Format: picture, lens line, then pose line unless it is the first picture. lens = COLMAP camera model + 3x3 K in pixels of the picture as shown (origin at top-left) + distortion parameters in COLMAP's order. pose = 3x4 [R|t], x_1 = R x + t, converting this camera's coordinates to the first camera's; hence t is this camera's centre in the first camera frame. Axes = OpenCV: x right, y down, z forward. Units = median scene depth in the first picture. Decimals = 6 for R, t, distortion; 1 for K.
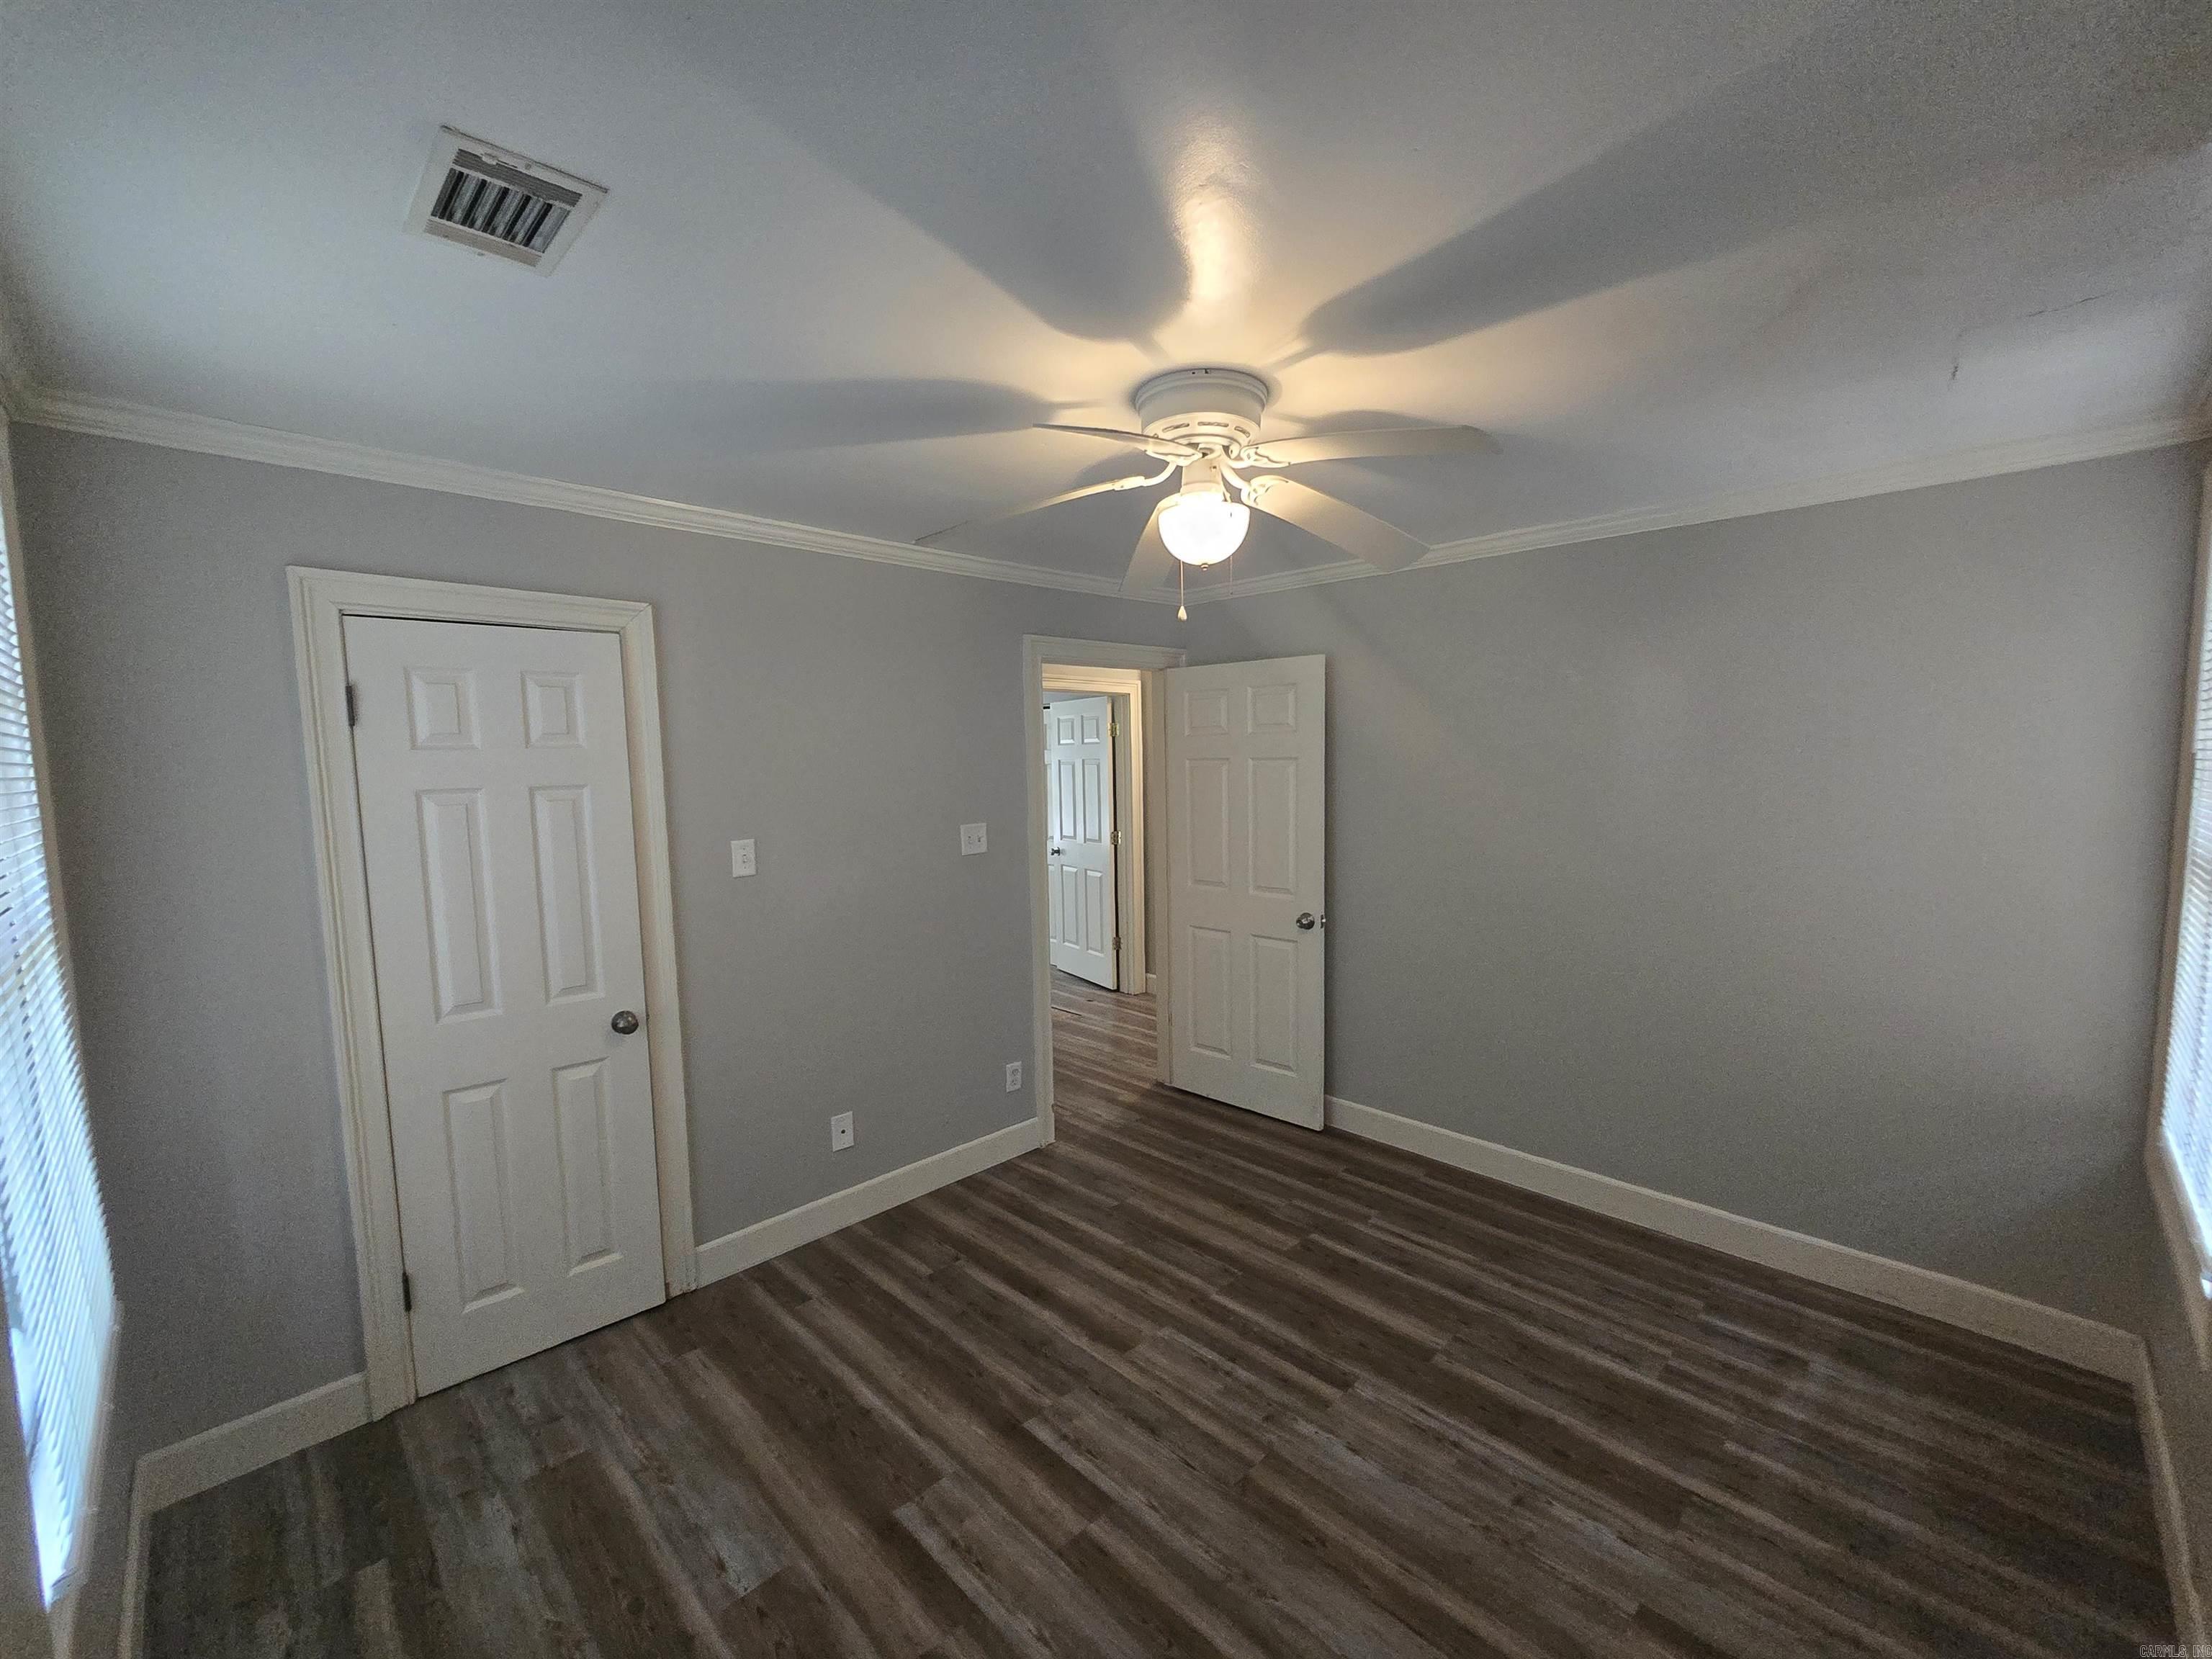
lens RADIAL K [[901.8, 0, 1123.2], [0, 901.8, 829.2], [0, 0, 1]] dist [0.001377, -0.000990]
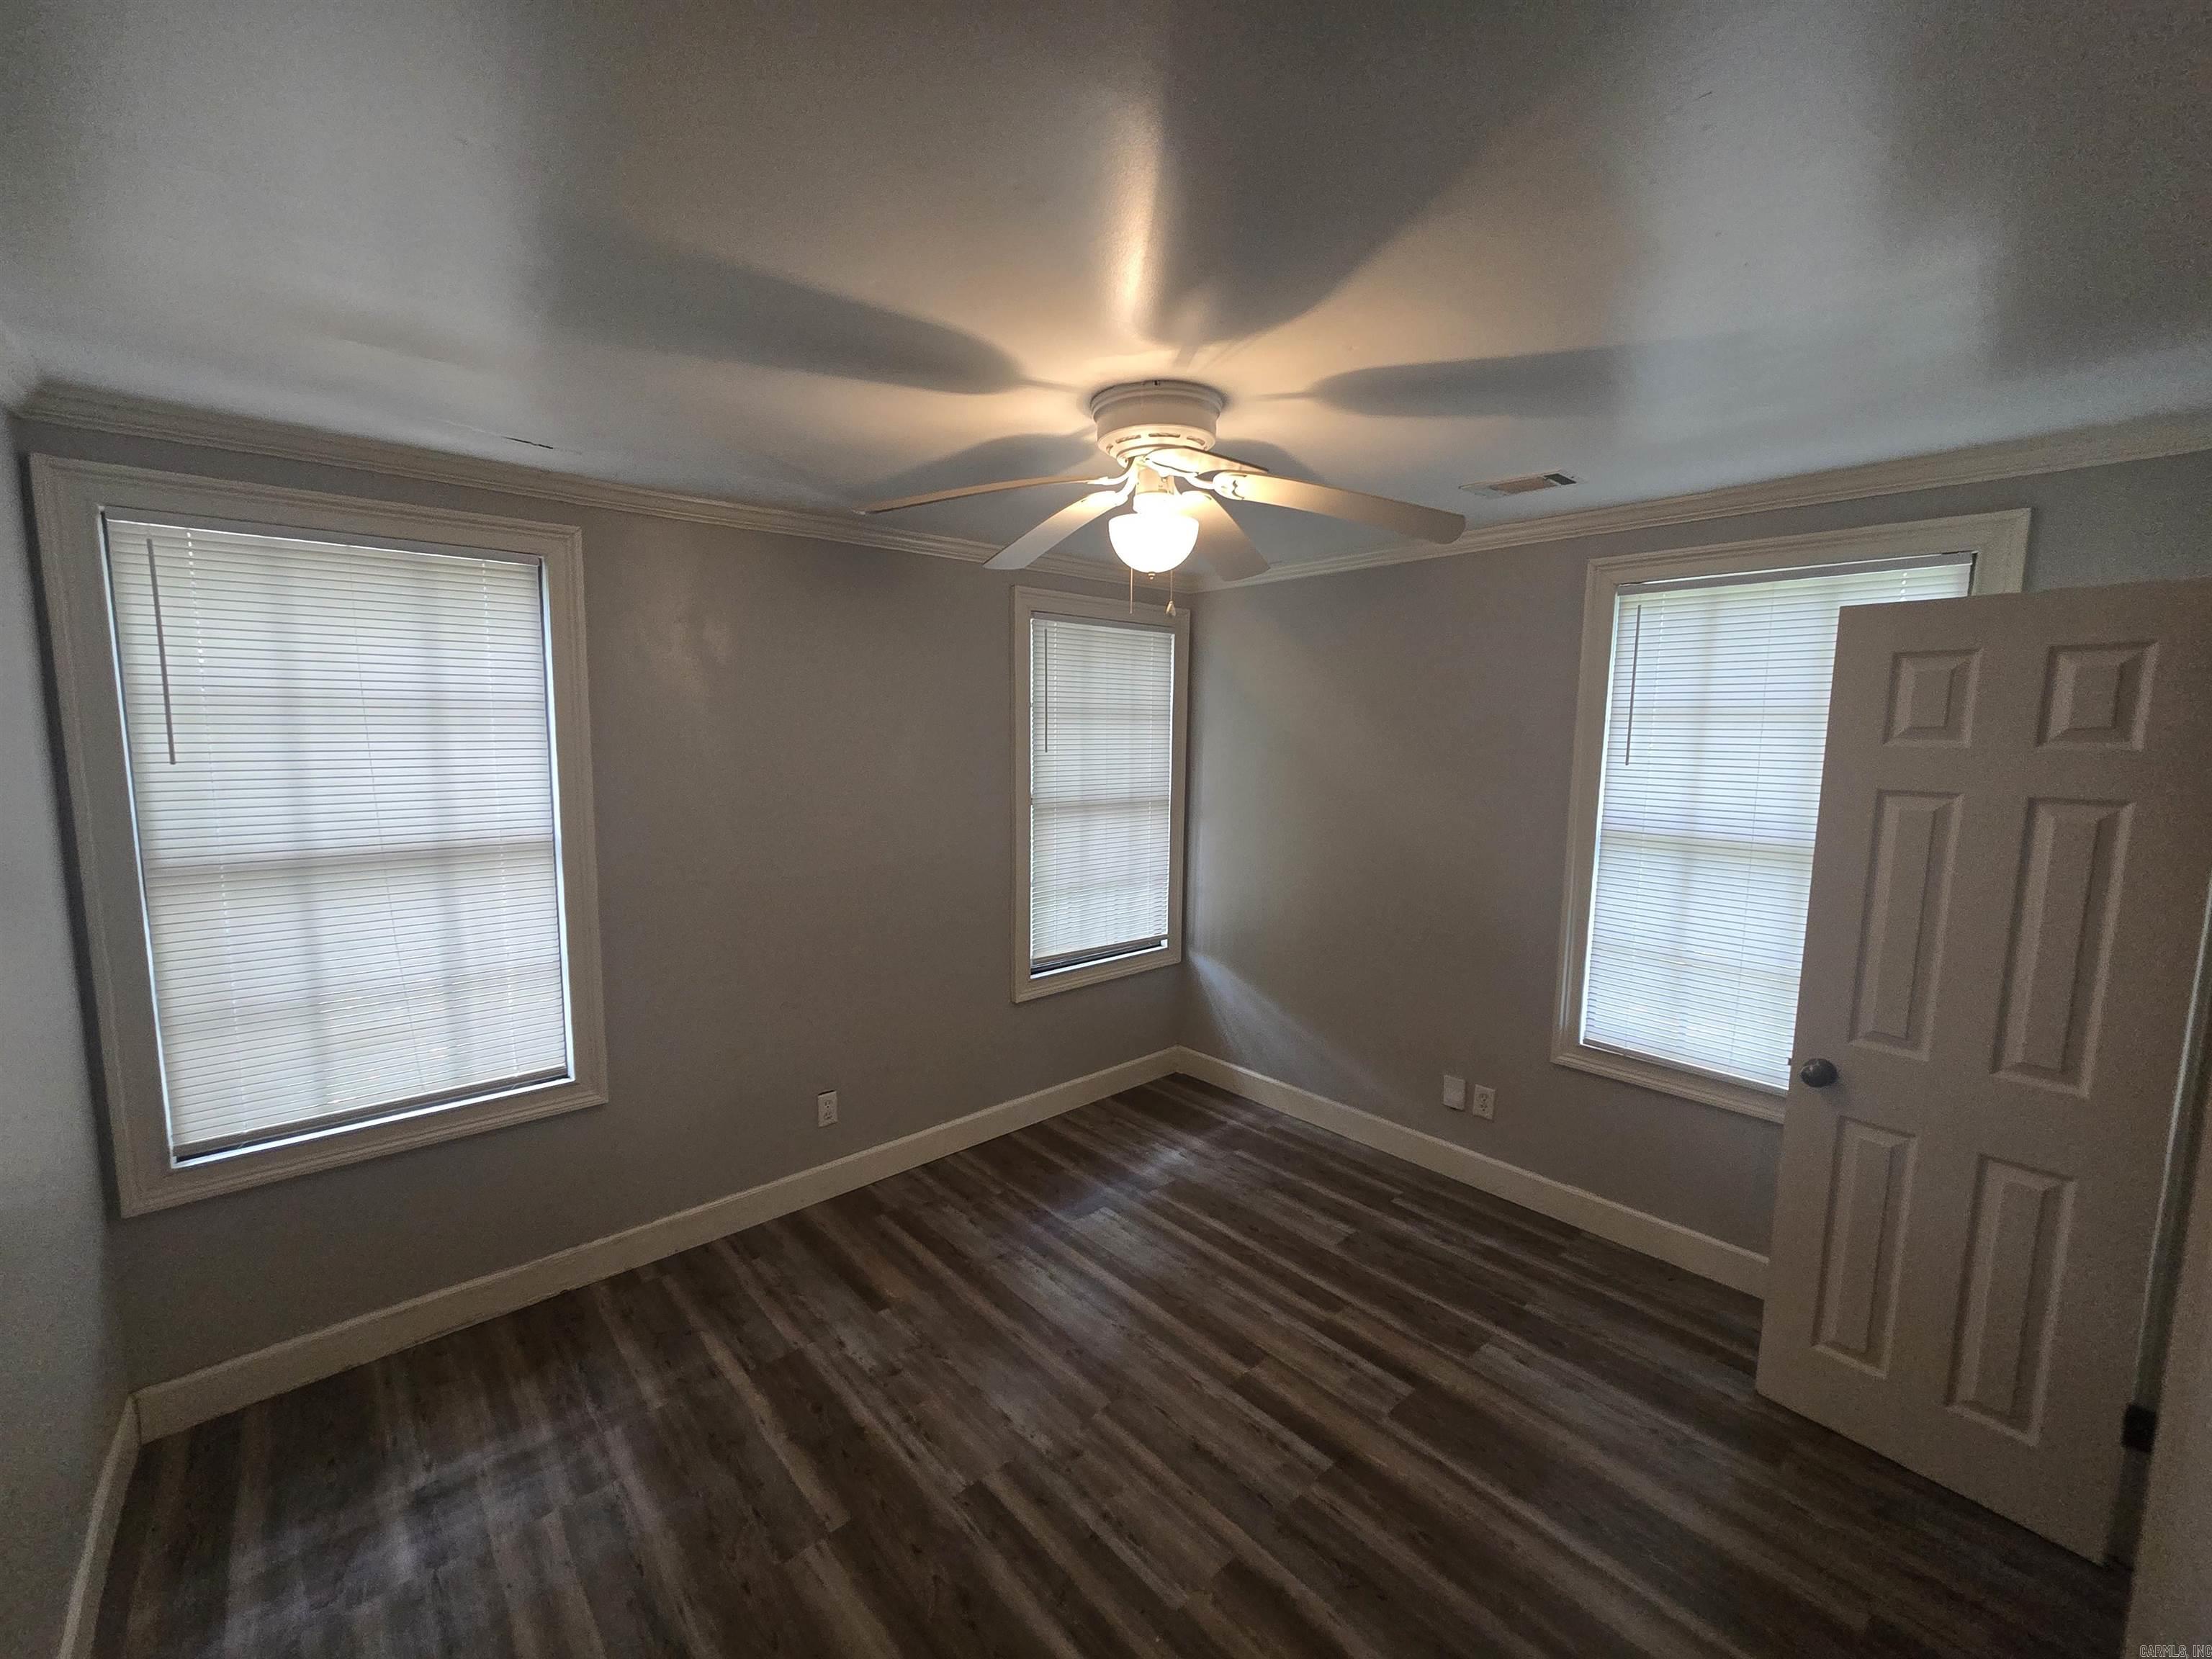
lens RADIAL K [[901.8, 0, 1093.7], [0, 901.8, 824.9], [0, 0, 1]] dist [0.001377, -0.000990]
pose [[-0.996649, -0.000331, 0.081794, 0.064124], [0.015470, 0.981182, 0.192465, -0.192607], [-0.080318, 0.193085, -0.977889, 1.834080]]
